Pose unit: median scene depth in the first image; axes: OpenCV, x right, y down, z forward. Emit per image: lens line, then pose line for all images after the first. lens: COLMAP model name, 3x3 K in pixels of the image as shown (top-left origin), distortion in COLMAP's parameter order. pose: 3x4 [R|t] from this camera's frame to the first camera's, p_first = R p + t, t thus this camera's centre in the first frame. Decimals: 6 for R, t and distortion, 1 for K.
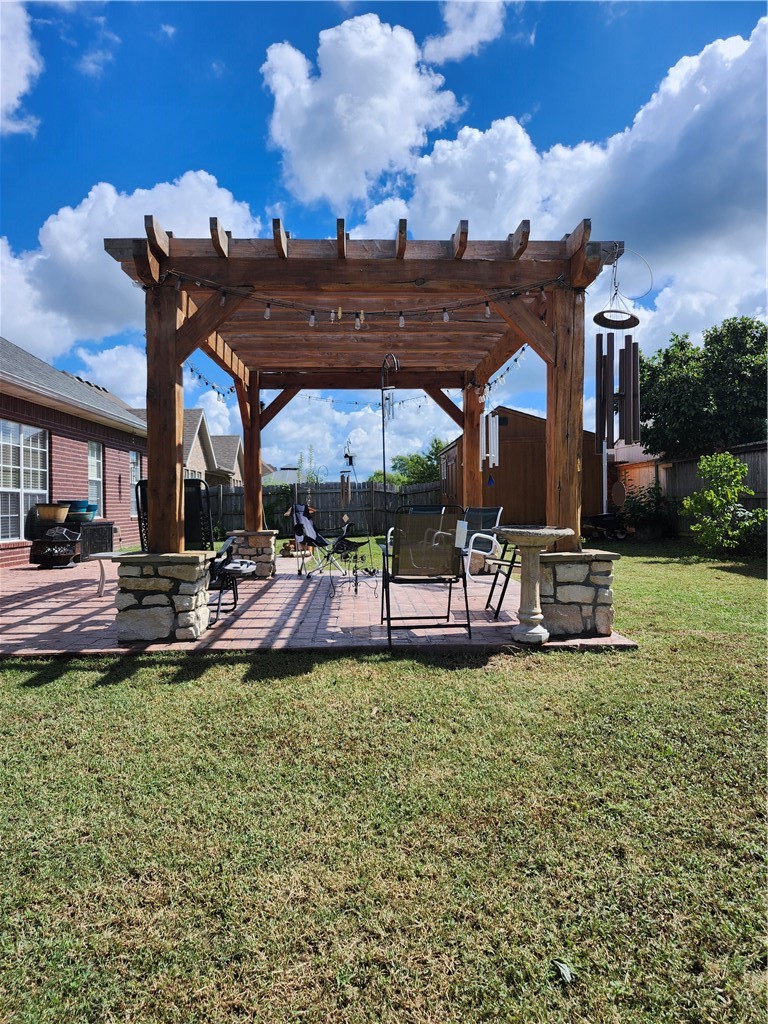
lens RADIAL K [[713.9, 0, 386.2], [0, 713.9, 514.7], [0, 0, 1]] dist [0.081499, 0.000362]
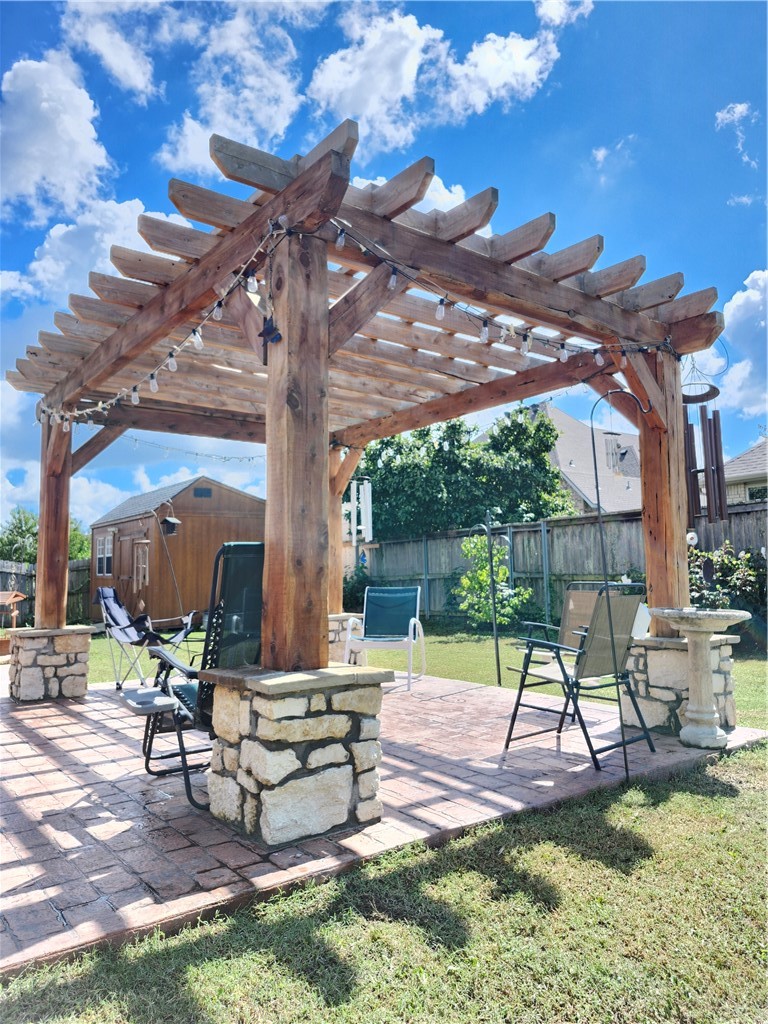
lens RADIAL K [[713.9, 0, 384.2], [0, 713.9, 506.1], [0, 0, 1]] dist [0.081499, 0.000362]
pose [[0.815606, 0.055941, 0.575898, -0.604979], [0.016177, 0.992722, -0.119341, -0.007971], [-0.578382, 0.106651, 0.808764, 0.482147]]
